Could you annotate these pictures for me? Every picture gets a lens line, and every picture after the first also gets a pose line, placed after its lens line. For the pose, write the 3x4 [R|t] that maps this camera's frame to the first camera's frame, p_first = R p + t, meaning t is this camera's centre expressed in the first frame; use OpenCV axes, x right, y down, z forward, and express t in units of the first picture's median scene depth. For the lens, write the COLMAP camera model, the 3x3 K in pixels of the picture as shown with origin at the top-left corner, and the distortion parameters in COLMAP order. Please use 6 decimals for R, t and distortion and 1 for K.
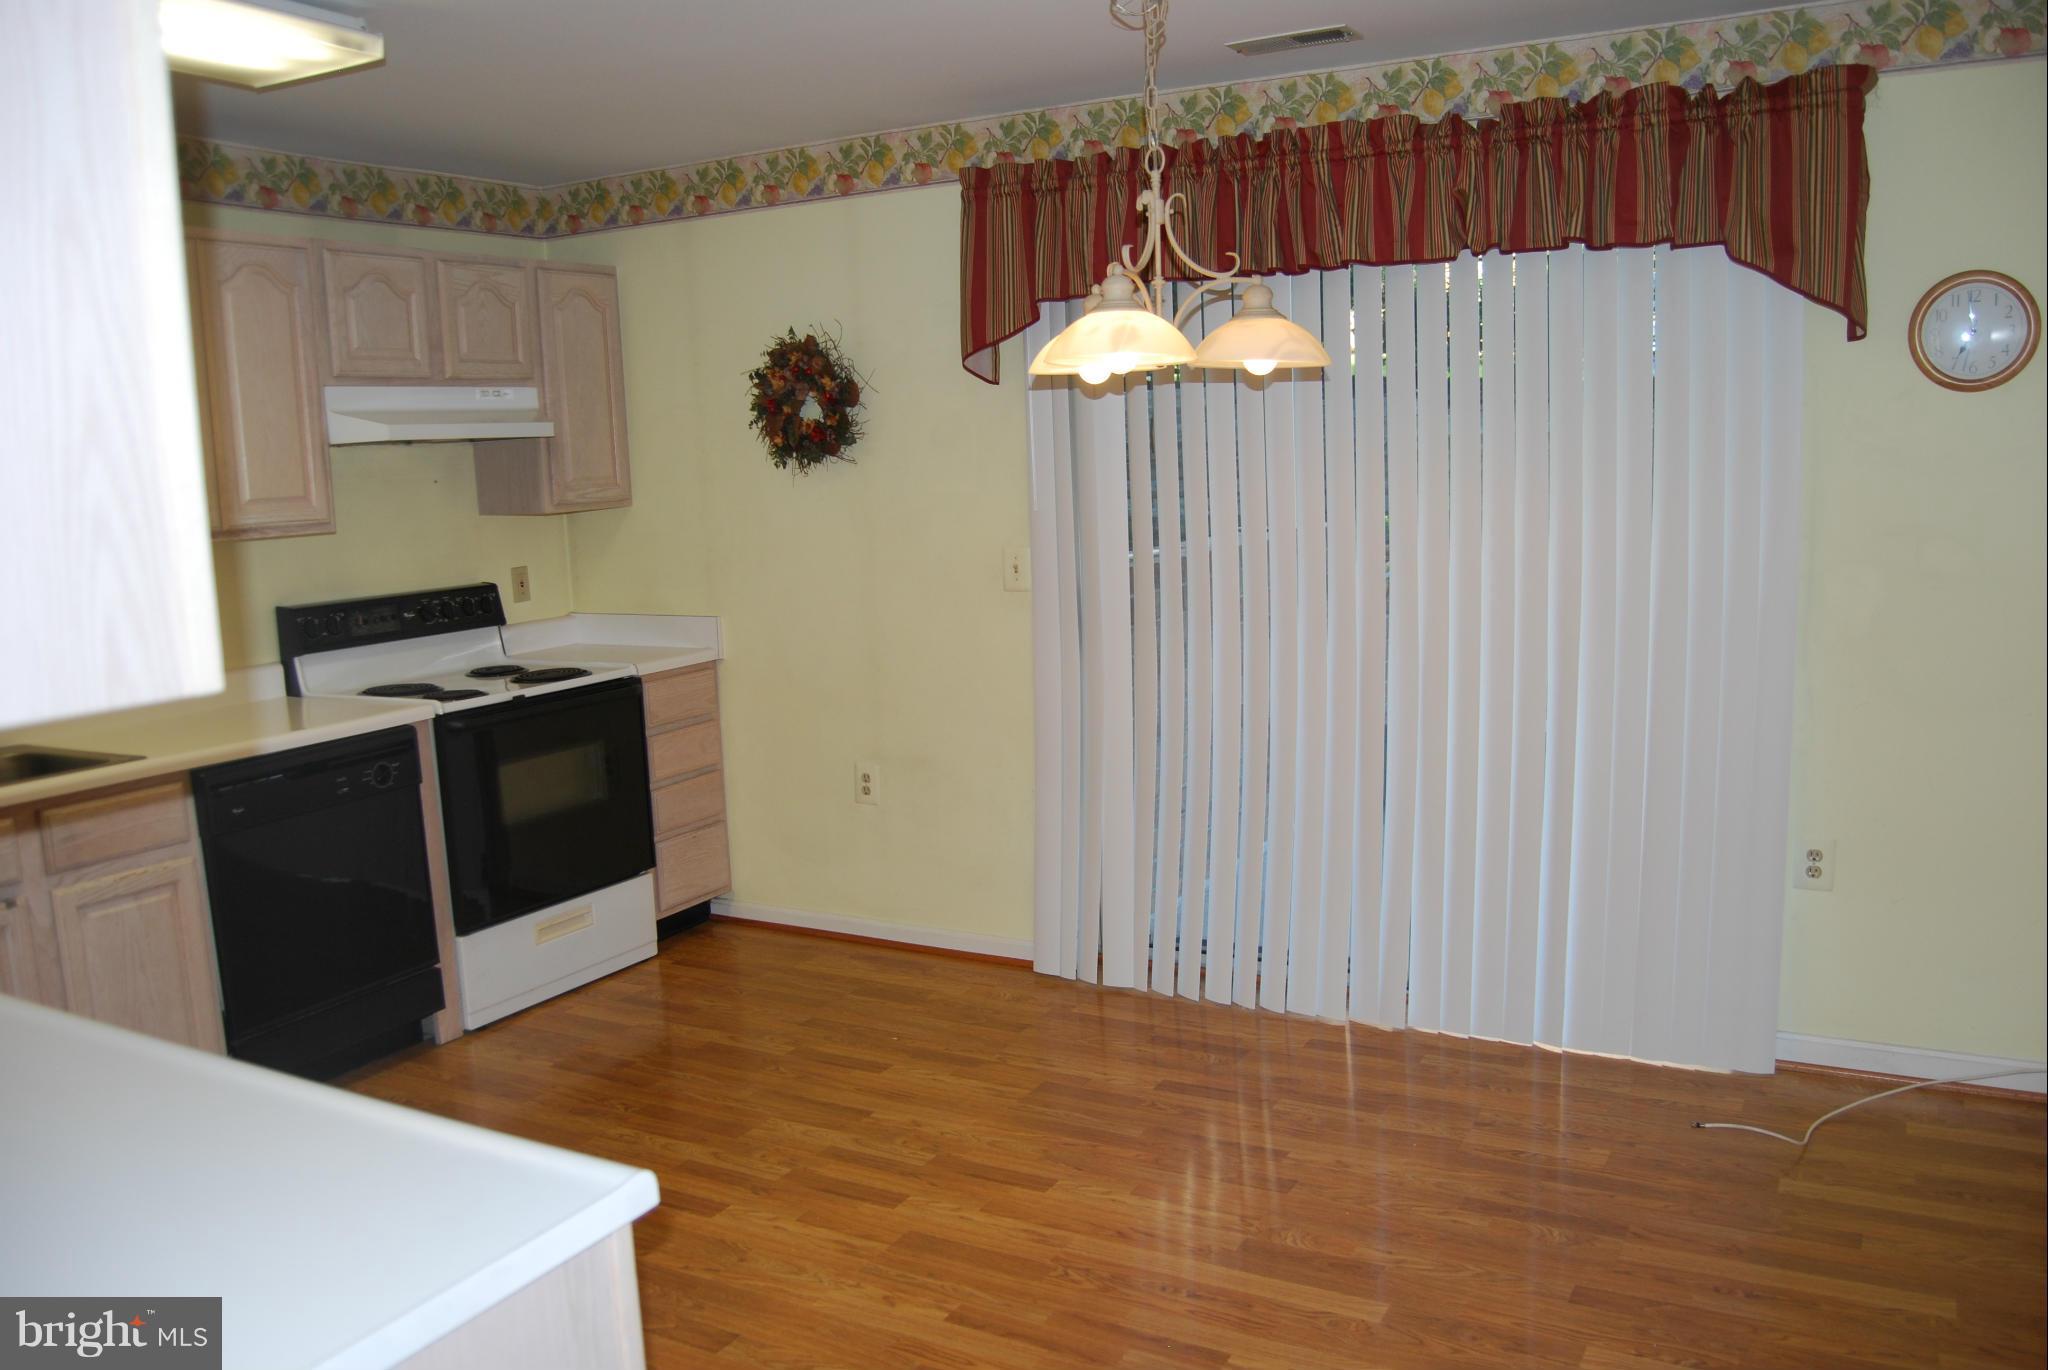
lens RADIAL K [[1648.9, 0, 1024.0], [0, 1648.9, 685.0], [0, 0, 1]] dist [-0.081684, 0.005261]
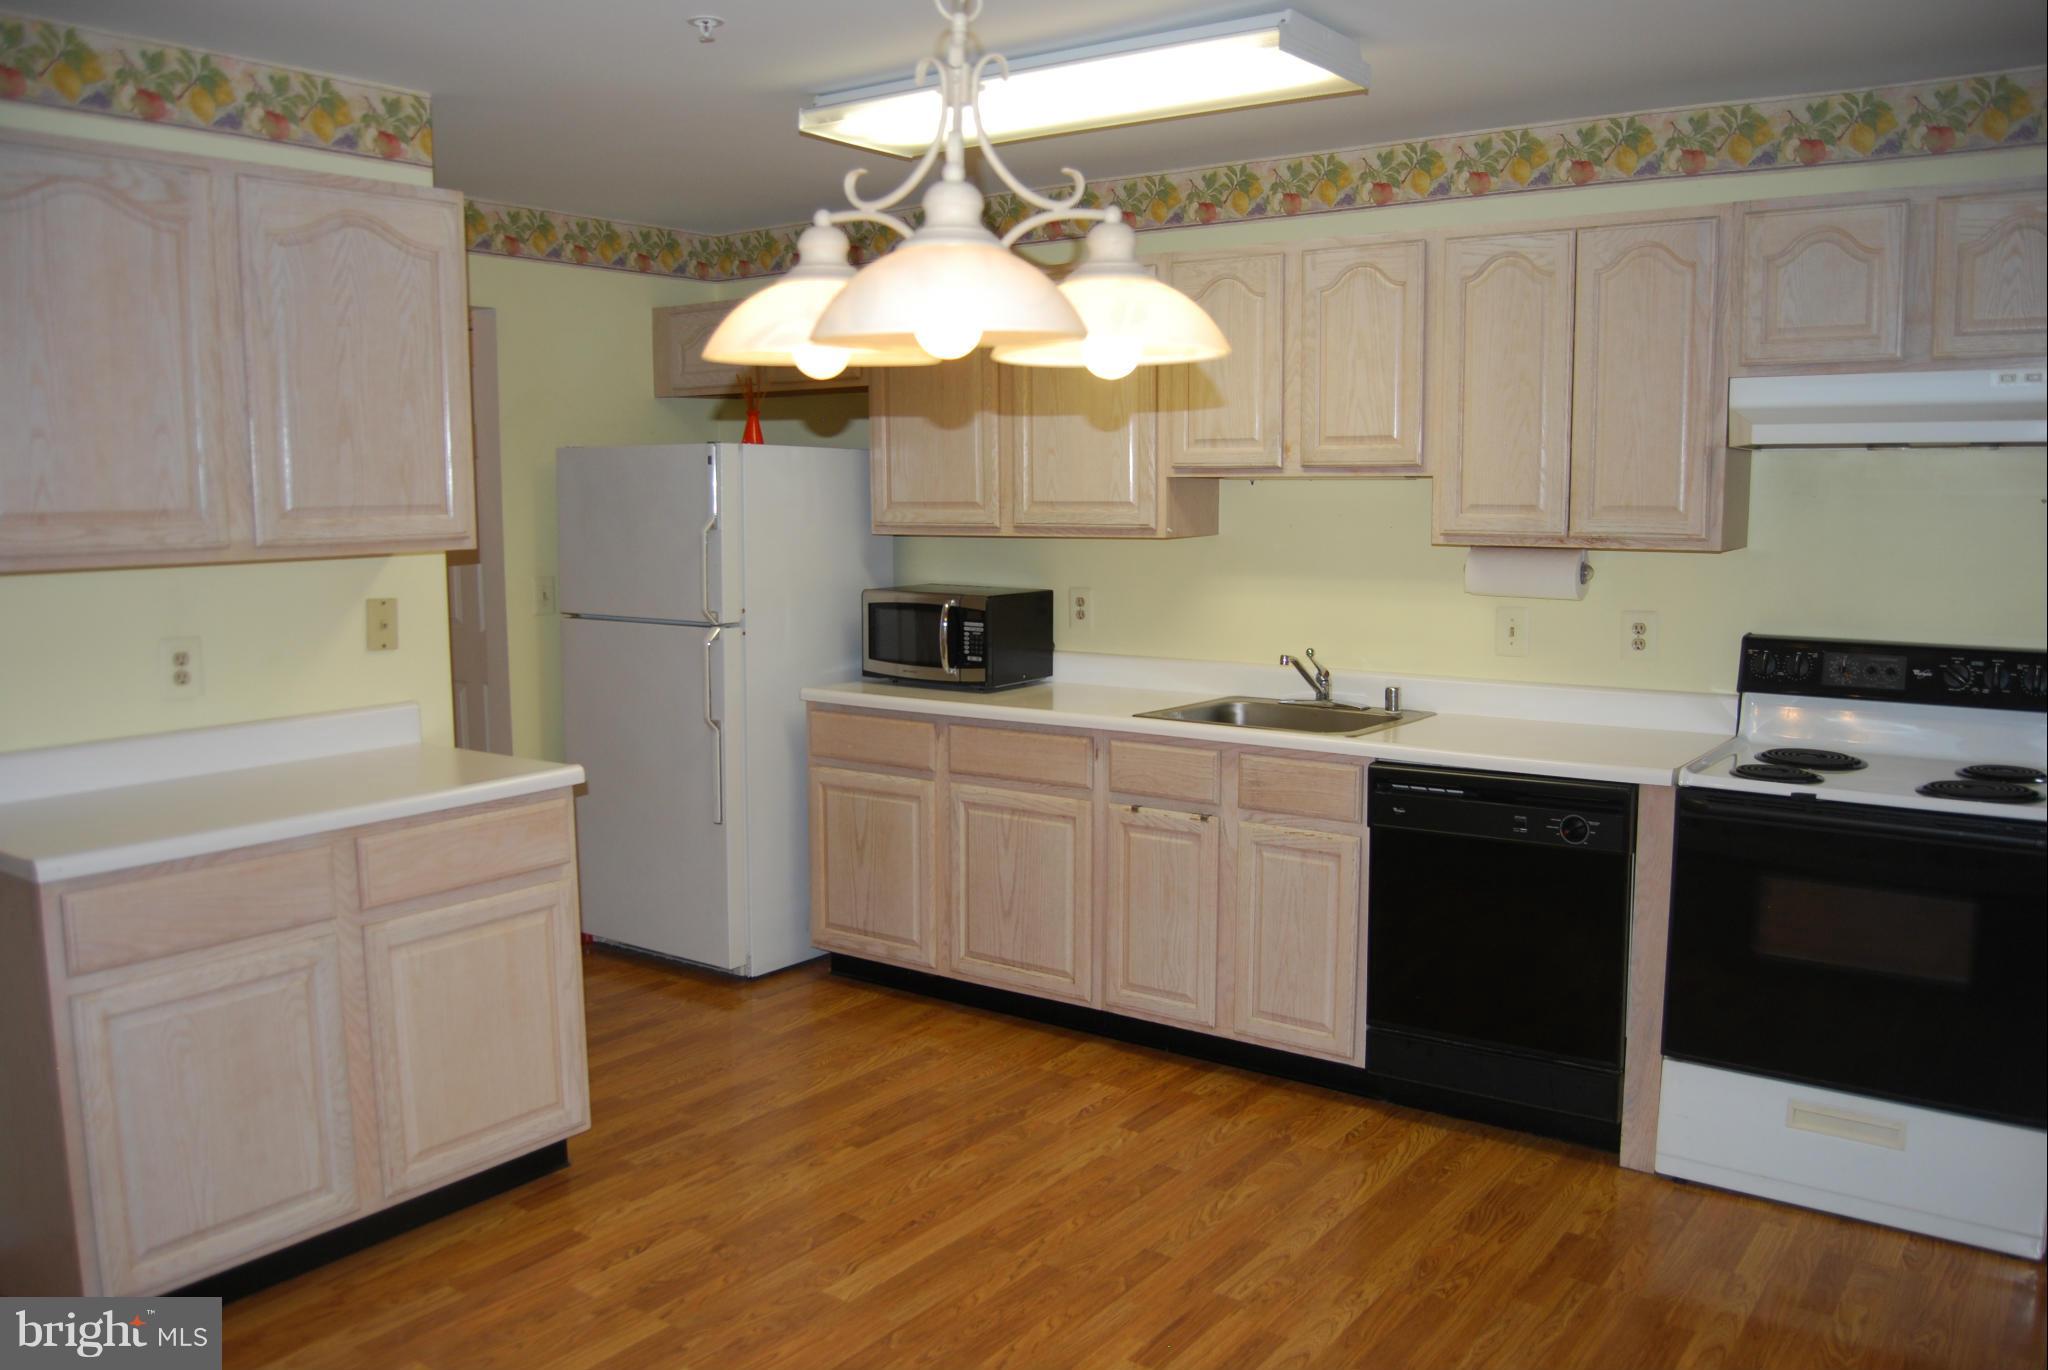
lens RADIAL K [[1635.5, 0, 1024.0], [0, 1635.5, 685.0], [0, 0, 1]] dist [-0.091907, 0.005621]
pose [[-0.126707, 0.158057, -0.979267, 0.422940], [-0.136379, 0.975073, 0.175026, -0.116471], [0.982520, 0.155729, -0.101993, 0.704297]]
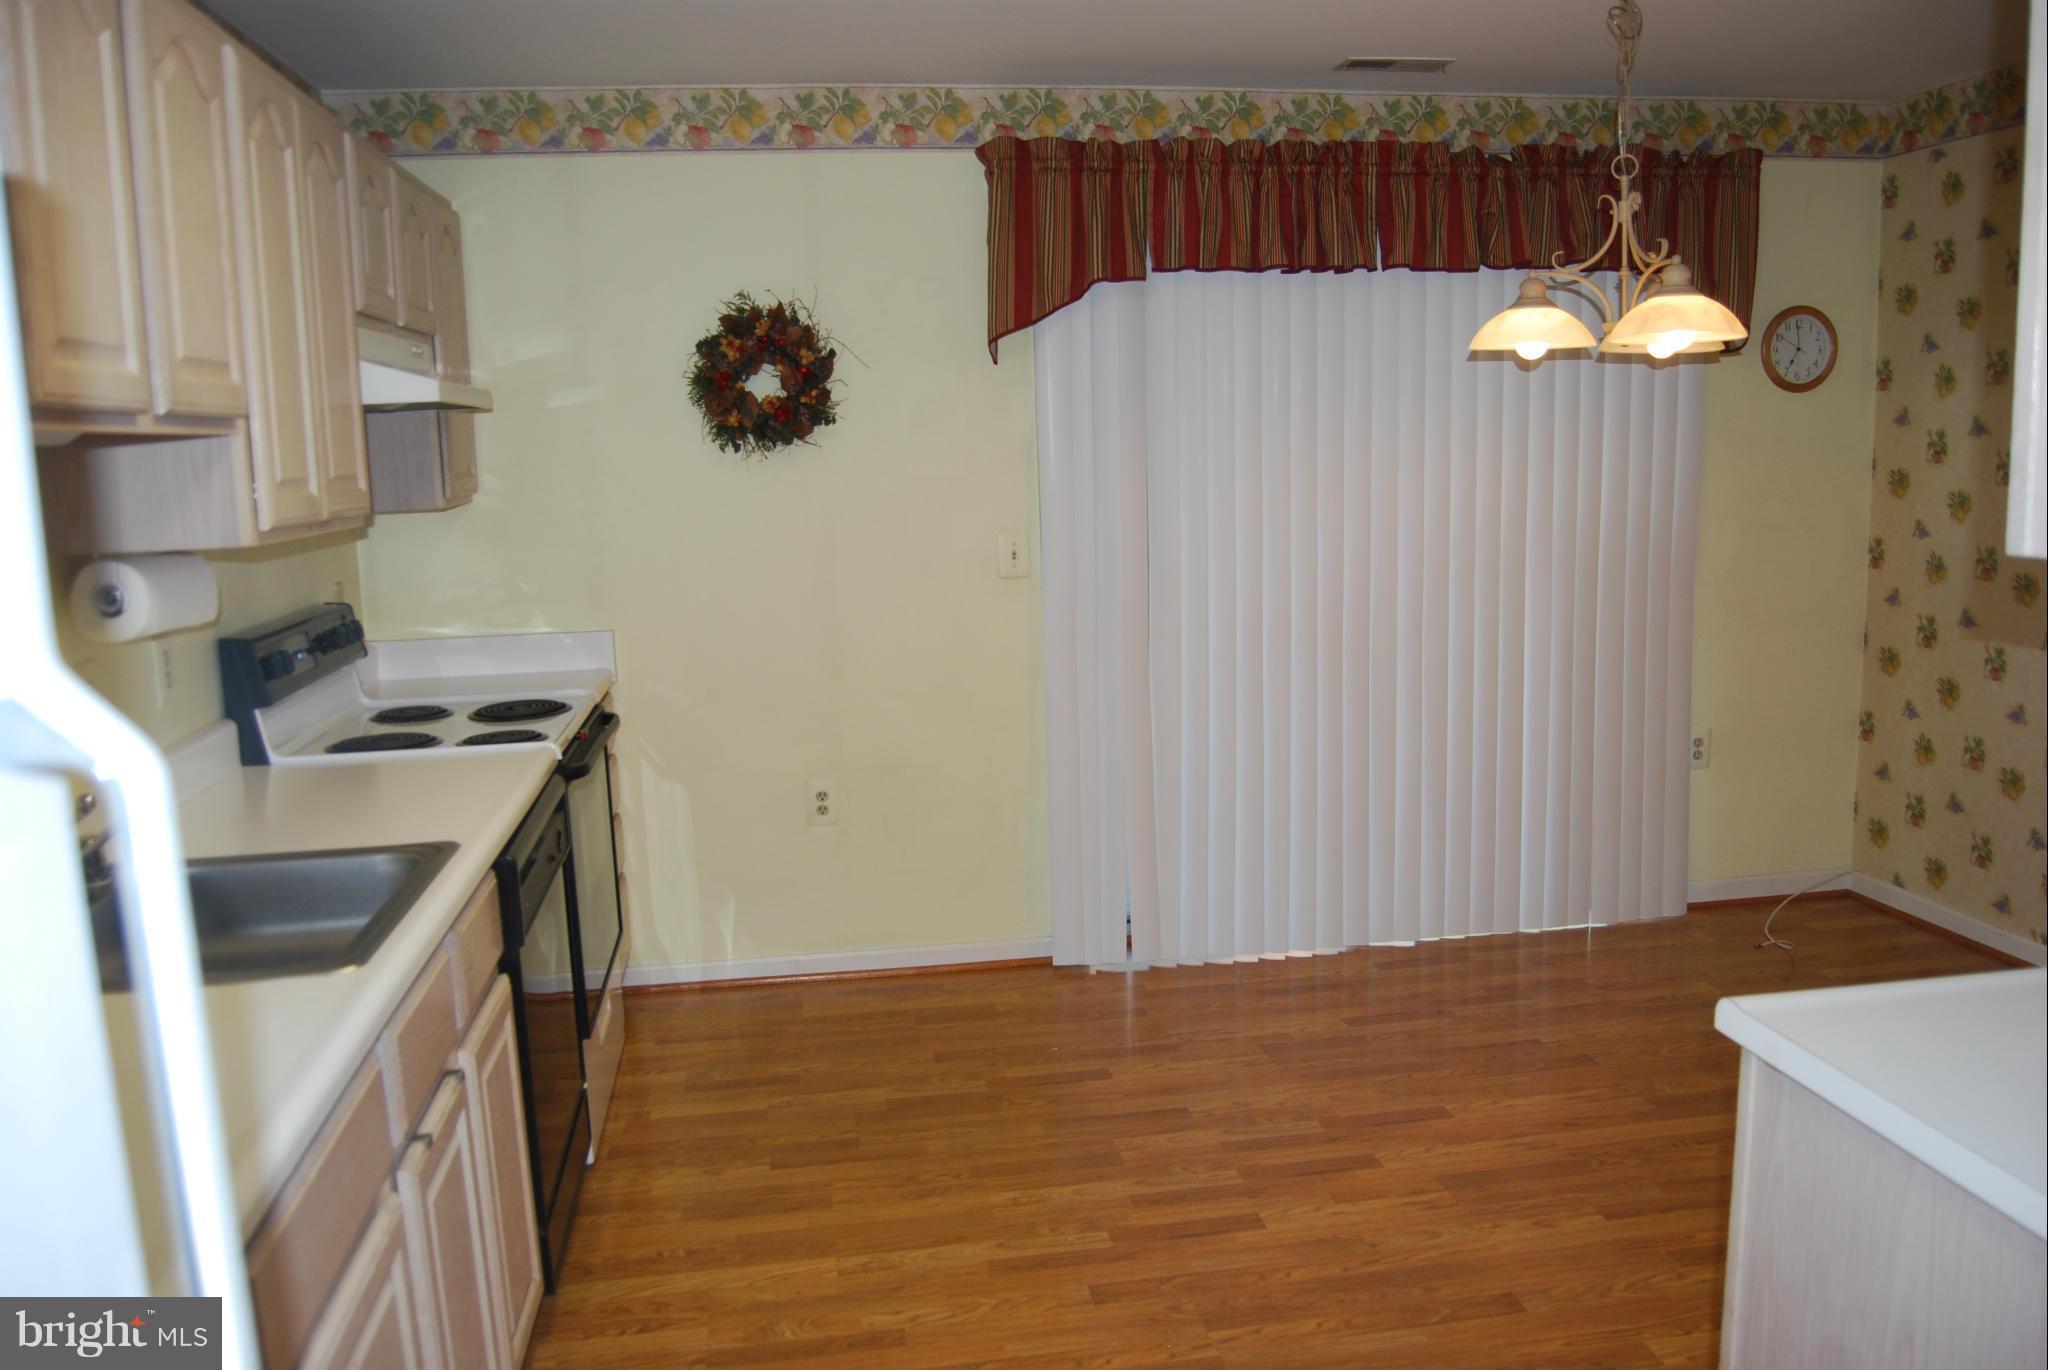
lens RADIAL K [[1621.3, 0, 1035.9], [0, 1621.3, 697.8], [0, 0, 1]] dist [-0.086719, 0.014548]
pose [[0.780129, -0.082379, 0.620172, -0.605137], [0.091794, 0.995637, 0.016783, -0.001806], [-0.618848, 0.043835, 0.784287, 0.253068]]
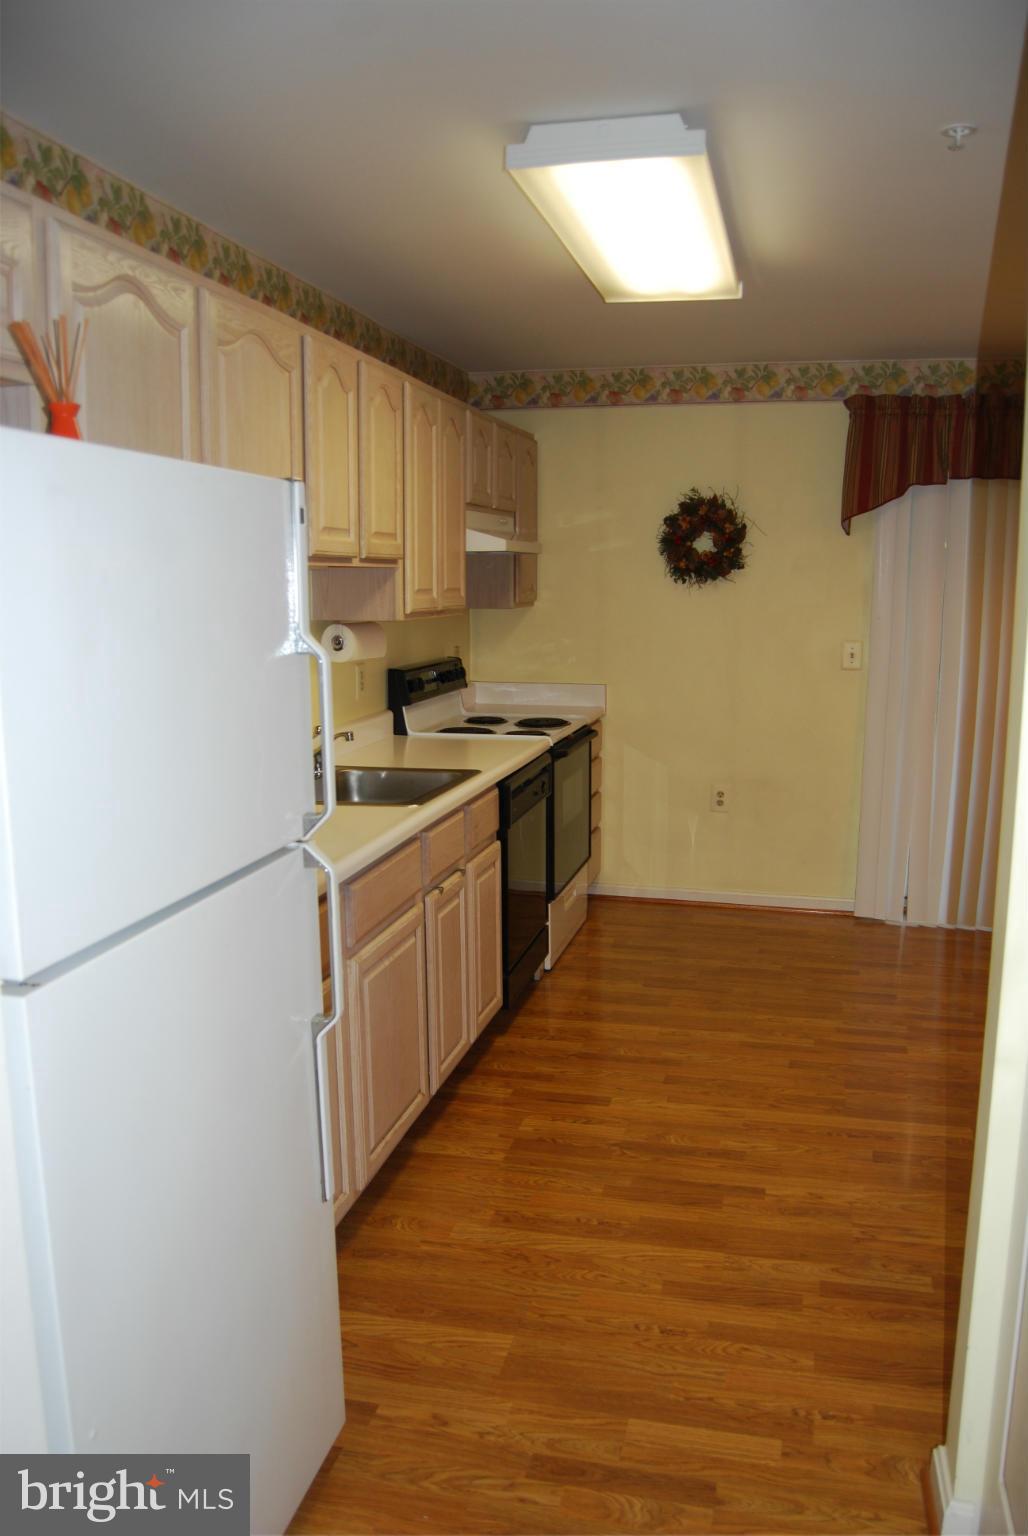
lens RADIAL K [[1226.6, 0, 515.5], [0, 1226.6, 793.7], [0, 0, 1]] dist [-0.091907, 0.005621]
pose [[0.962018, -0.008128, 0.272864, -0.633119], [0.002353, 0.999766, 0.021483, 0.034634], [-0.272975, -0.020025, 0.961813, -0.013470]]
